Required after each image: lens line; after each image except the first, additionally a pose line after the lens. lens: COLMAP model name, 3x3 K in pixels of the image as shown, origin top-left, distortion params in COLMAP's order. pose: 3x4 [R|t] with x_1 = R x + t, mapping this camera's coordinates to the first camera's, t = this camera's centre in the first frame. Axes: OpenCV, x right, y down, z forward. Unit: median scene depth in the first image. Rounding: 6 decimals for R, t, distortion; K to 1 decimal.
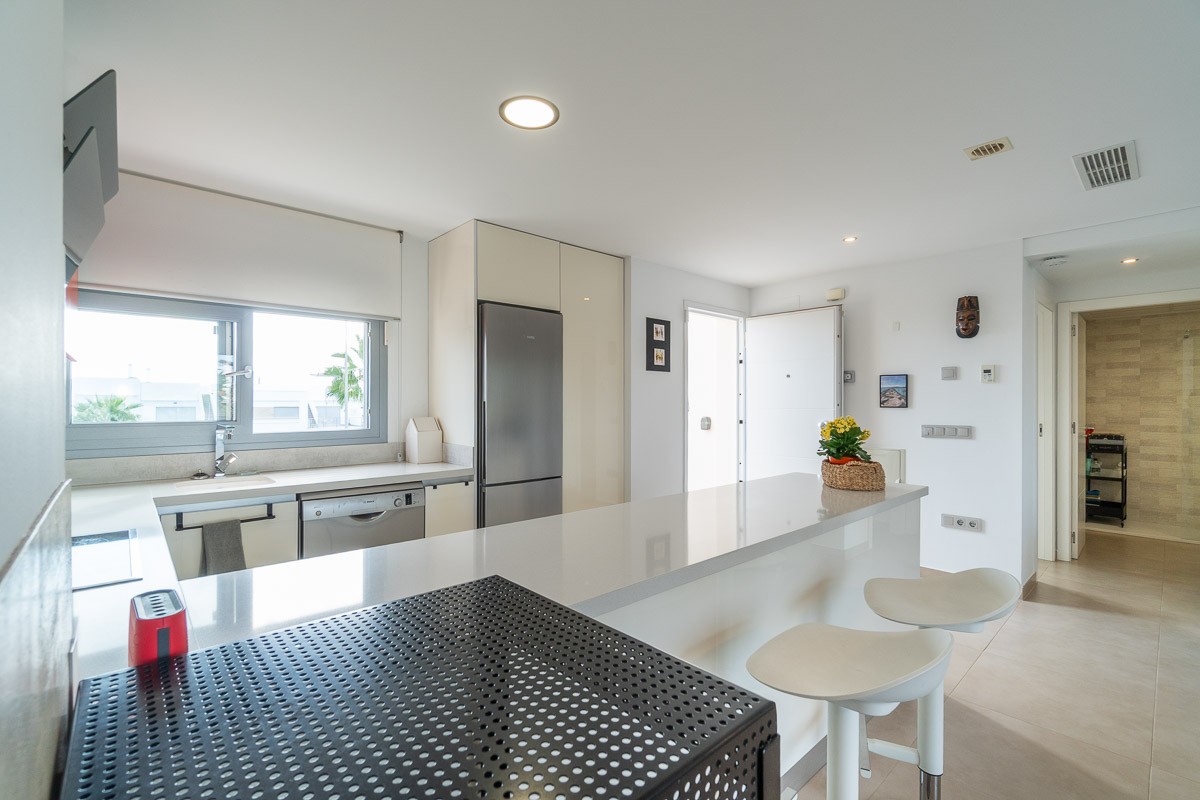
lens RADIAL K [[525.8, 0, 602.8], [0, 525.8, 398.4], [0, 0, 1]] dist [-0.000738, -0.003614]
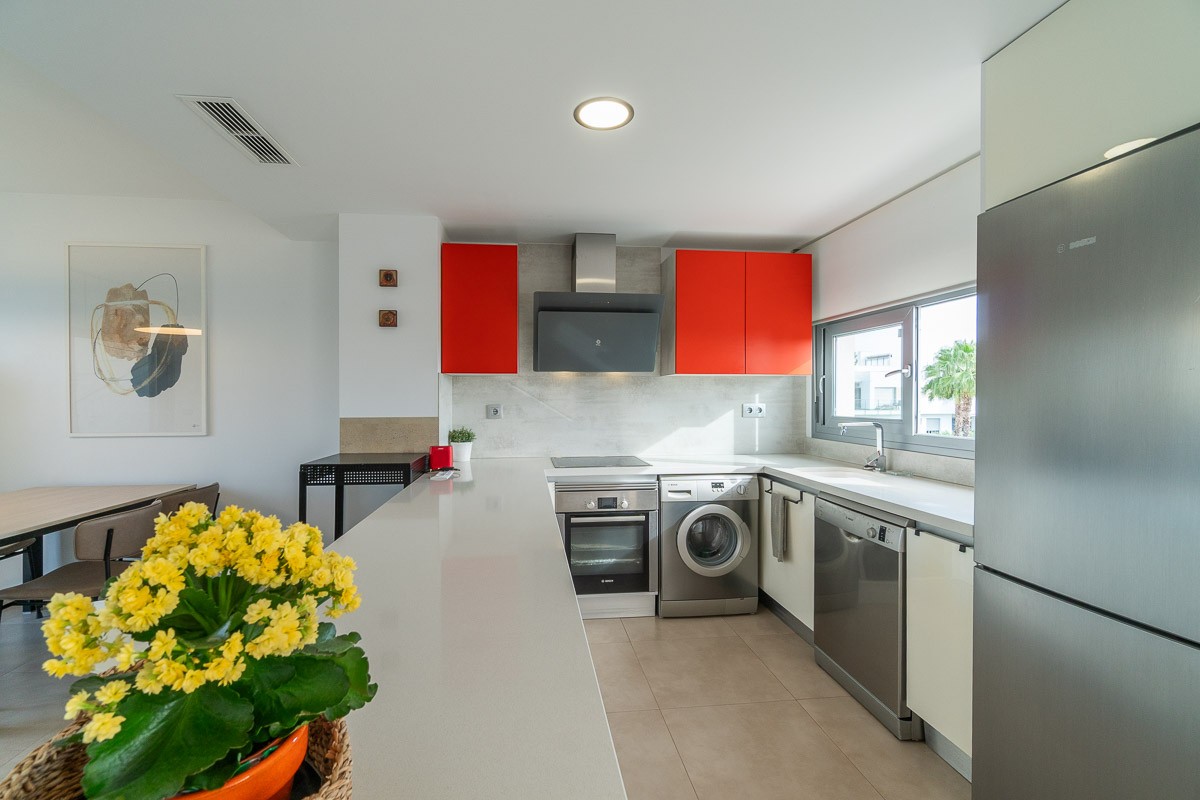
lens RADIAL K [[525.8, 0, 602.8], [0, 525.8, 398.4], [0, 0, 1]] dist [-0.000738, -0.003614]
pose [[-0.601409, 0.001986, -0.798939, 0.458631], [0.001818, 0.999998, 0.001117, -0.000400], [0.798939, -0.000781, -0.601411, 1.134783]]
